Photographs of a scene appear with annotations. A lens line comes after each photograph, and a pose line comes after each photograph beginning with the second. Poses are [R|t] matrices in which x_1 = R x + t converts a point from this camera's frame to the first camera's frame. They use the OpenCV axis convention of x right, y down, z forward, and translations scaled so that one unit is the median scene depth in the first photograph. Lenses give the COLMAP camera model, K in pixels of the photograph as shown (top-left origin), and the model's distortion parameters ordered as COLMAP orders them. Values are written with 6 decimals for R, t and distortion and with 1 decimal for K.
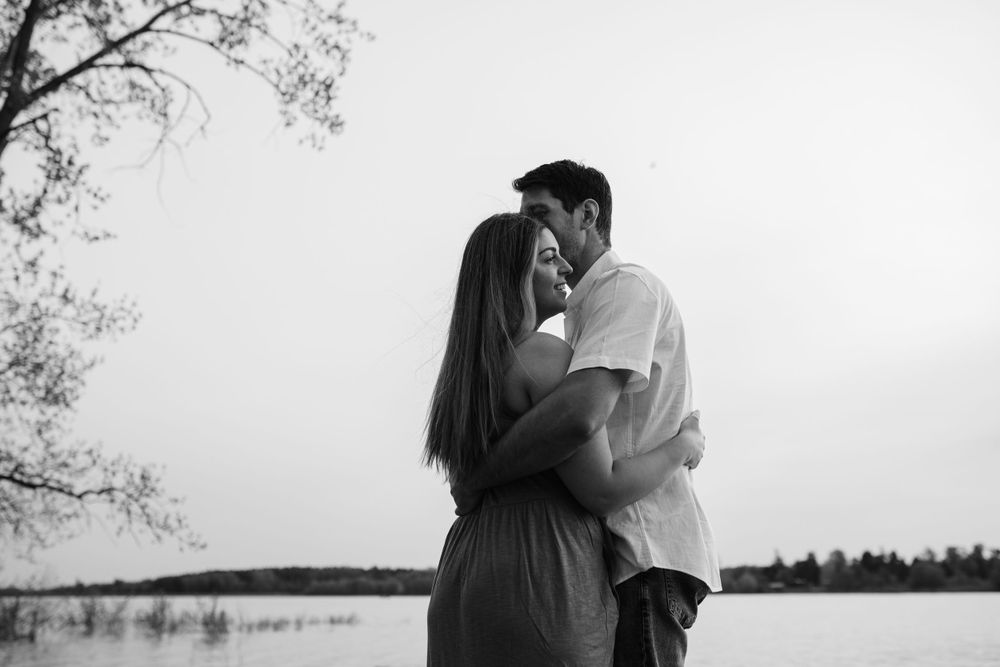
lens RADIAL K [[976.9, 0, 494.8], [0, 976.9, 335.8], [0, 0, 1]] dist [-0.026732, 0.006011]
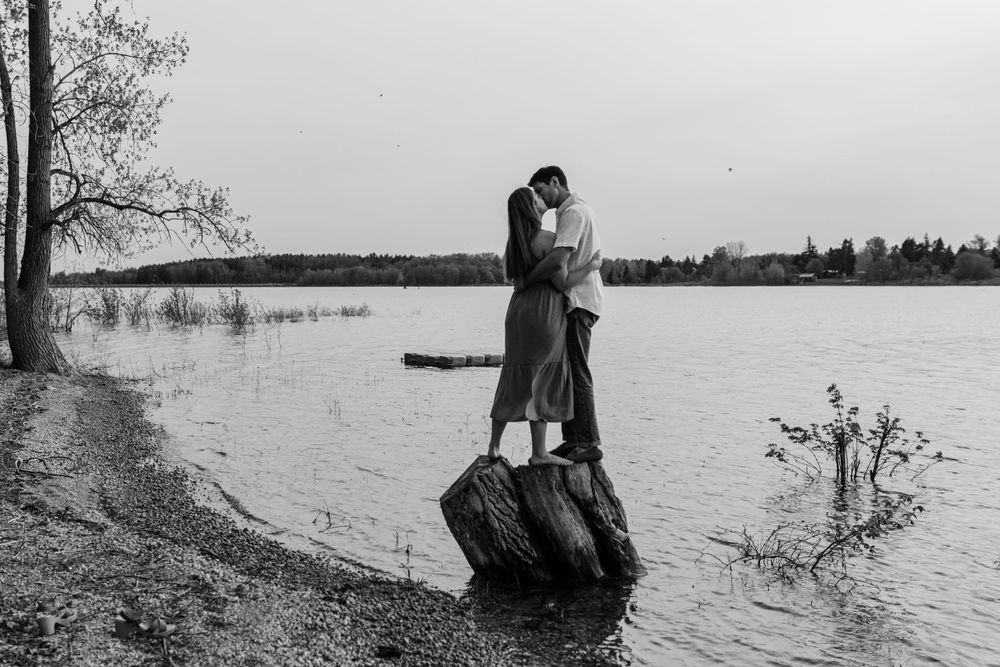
lens RADIAL K [[1094.9, 0, 471.2], [0, 1094.9, 292.7], [0, 0, 1]] dist [0.004310, -0.012222]
pose [[0.999648, 0.000874, -0.026530, -0.010100], [0.006182, 0.964301, 0.264735, -0.081964], [0.025814, -0.264806, 0.963956, -0.262980]]
